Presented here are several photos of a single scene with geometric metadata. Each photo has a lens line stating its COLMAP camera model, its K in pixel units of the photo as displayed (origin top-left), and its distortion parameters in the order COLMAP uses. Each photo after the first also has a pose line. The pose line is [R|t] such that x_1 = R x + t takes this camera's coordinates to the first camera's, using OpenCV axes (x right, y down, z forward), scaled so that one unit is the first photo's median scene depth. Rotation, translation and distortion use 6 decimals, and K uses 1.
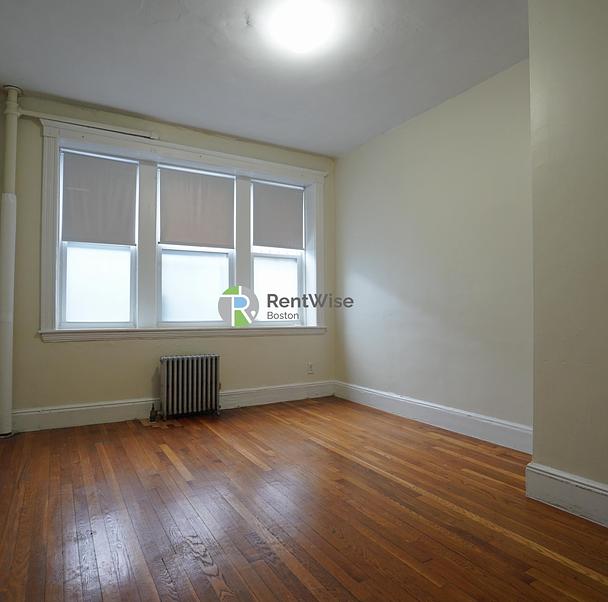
lens RADIAL K [[425.8, 0, 304.0], [0, 425.8, 301.0], [0, 0, 1]] dist [-0.003597, -0.001628]
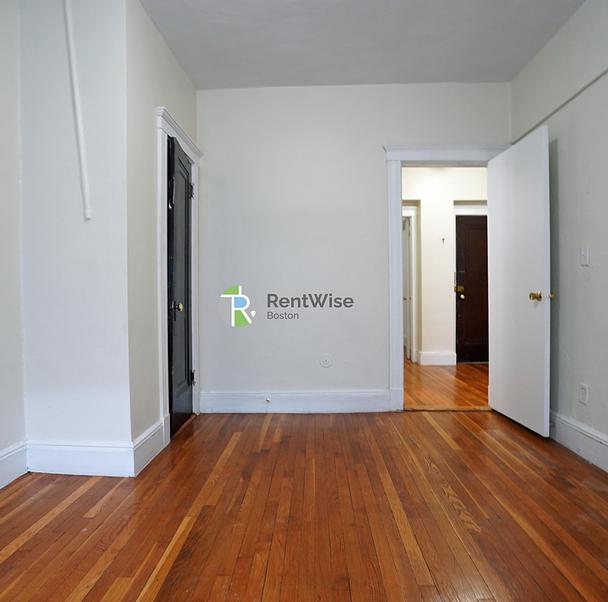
lens RADIAL K [[425.8, 0, 304.0], [0, 425.8, 301.0], [0, 0, 1]] dist [-0.003597, -0.001628]
pose [[-0.846021, -0.005214, 0.533124, -0.373578], [-0.011460, 0.999899, -0.008407, 0.040982], [-0.533027, -0.013223, -0.845995, 1.689730]]
